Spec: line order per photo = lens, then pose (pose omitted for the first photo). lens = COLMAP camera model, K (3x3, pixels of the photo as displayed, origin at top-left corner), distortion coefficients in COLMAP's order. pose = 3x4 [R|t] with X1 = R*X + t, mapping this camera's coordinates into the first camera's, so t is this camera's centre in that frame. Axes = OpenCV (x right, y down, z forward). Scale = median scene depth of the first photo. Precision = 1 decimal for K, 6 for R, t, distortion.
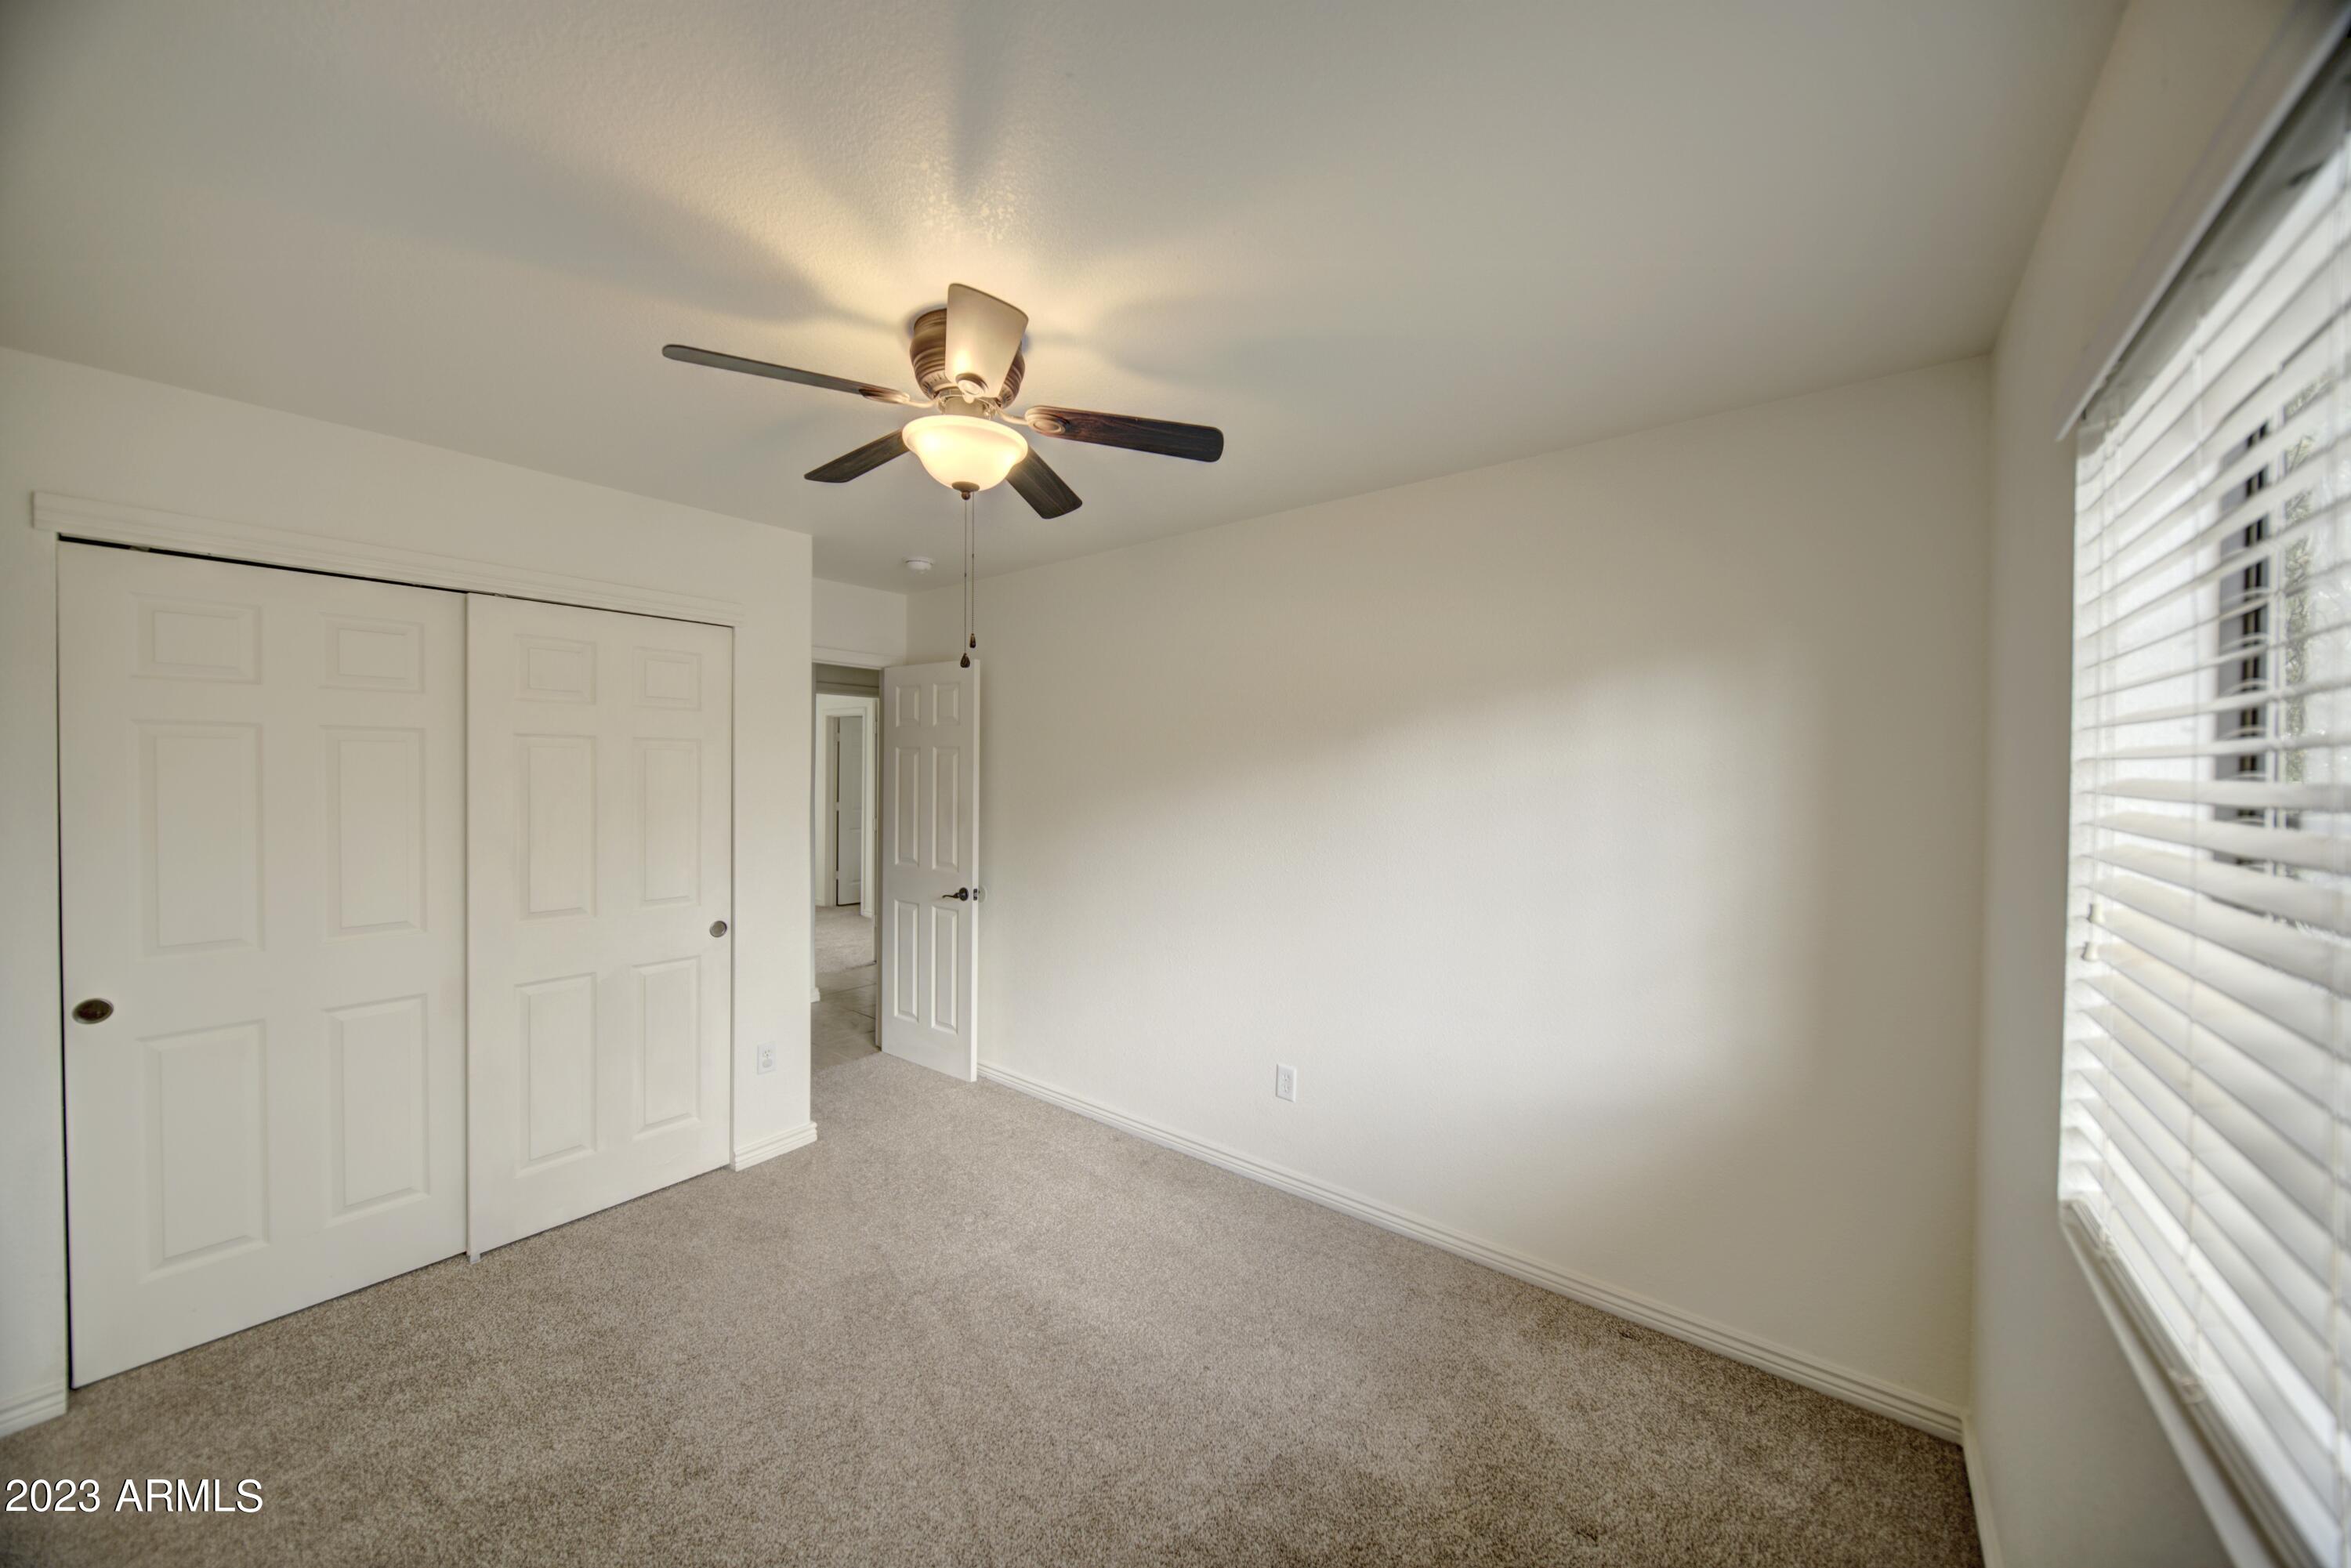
lens RADIAL K [[817.2, 0, 1175.5], [0, 817.2, 778.4], [0, 0, 1]] dist [-0.001839, -0.000501]
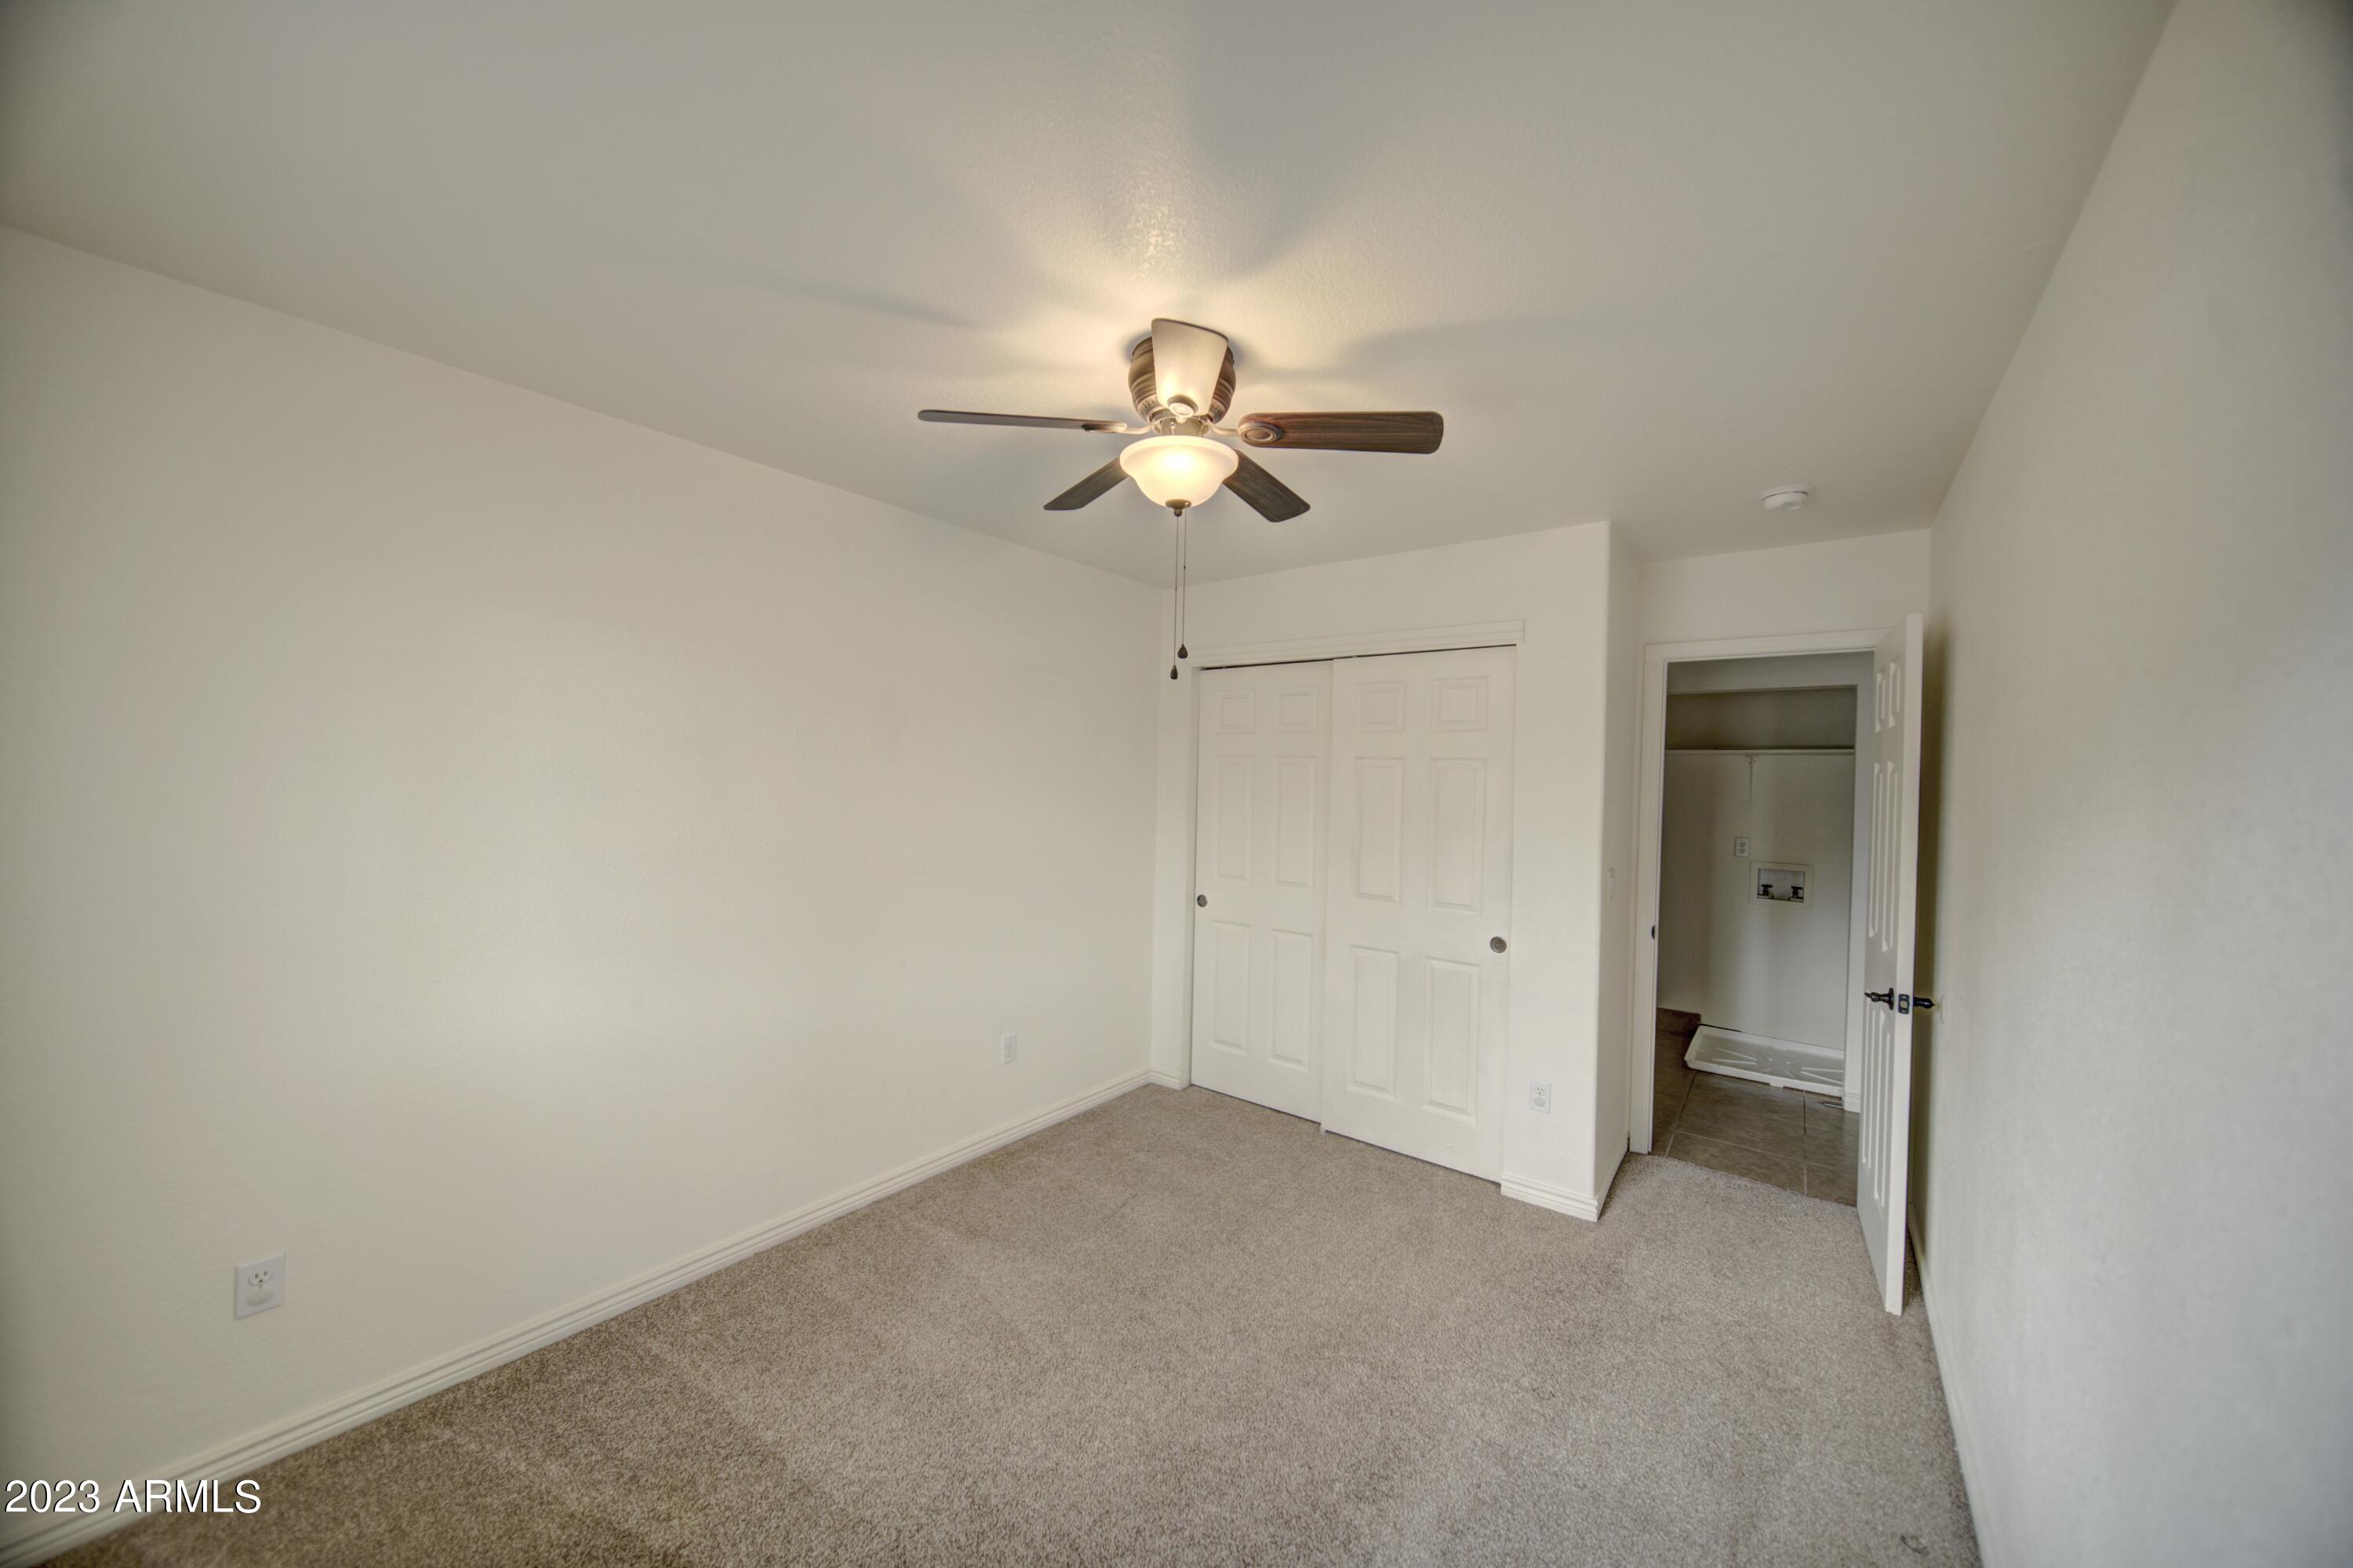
lens RADIAL K [[818.0, 0, 1176.5], [0, 818.0, 781.8], [0, 0, 1]] dist [-0.001839, -0.000501]
pose [[0.012779, -0.000244, -0.999918, 0.502327], [-0.034473, 0.999405, -0.000685, -0.003916], [0.999324, 0.034479, 0.012763, 0.648009]]
